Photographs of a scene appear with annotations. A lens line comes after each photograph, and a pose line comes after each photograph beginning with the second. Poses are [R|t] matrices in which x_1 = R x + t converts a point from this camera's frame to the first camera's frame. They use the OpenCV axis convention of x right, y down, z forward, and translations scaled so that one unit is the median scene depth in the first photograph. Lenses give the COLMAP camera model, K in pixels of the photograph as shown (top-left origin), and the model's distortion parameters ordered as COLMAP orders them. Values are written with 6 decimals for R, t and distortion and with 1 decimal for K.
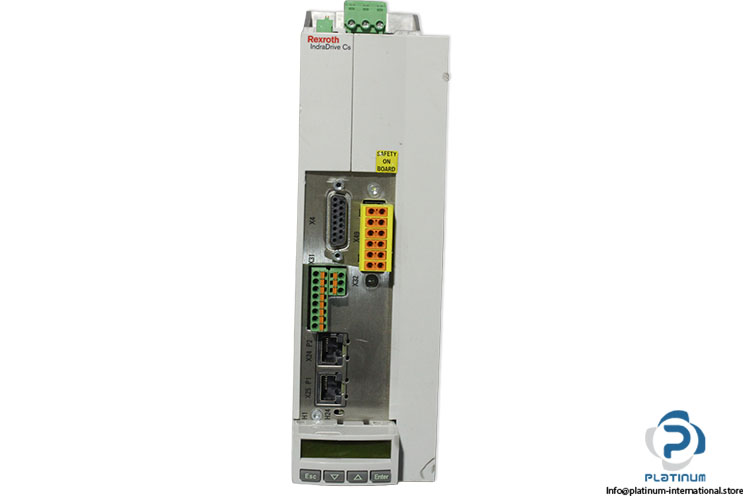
lens RADIAL K [[1289.8, 0, 376.6], [0, 1289.8, 252.3], [0, 0, 1]] dist [0.021451, 0.000000]
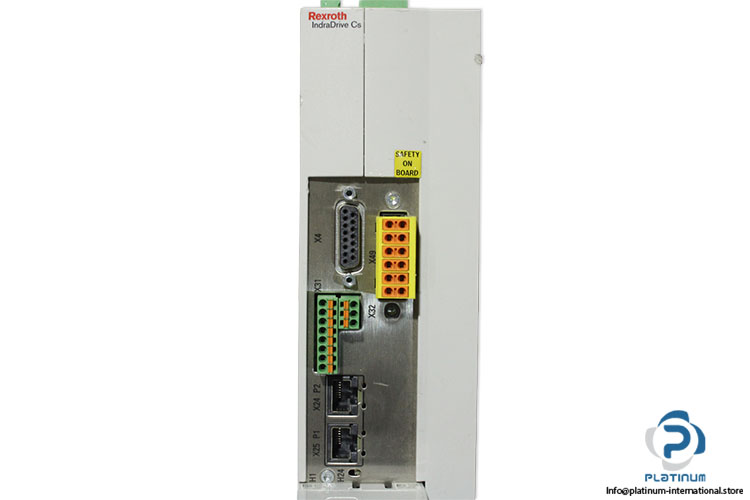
lens RADIAL K [[1186.7, 0, 372.6], [0, 1186.7, 246.5], [0, 0, 1]] dist [0.055832, 0.000000]
pose [[0.999490, -0.017223, -0.026888, 0.004937], [0.016250, 0.999220, -0.035993, 0.008400], [0.027487, 0.035538, 0.998990, 0.249552]]
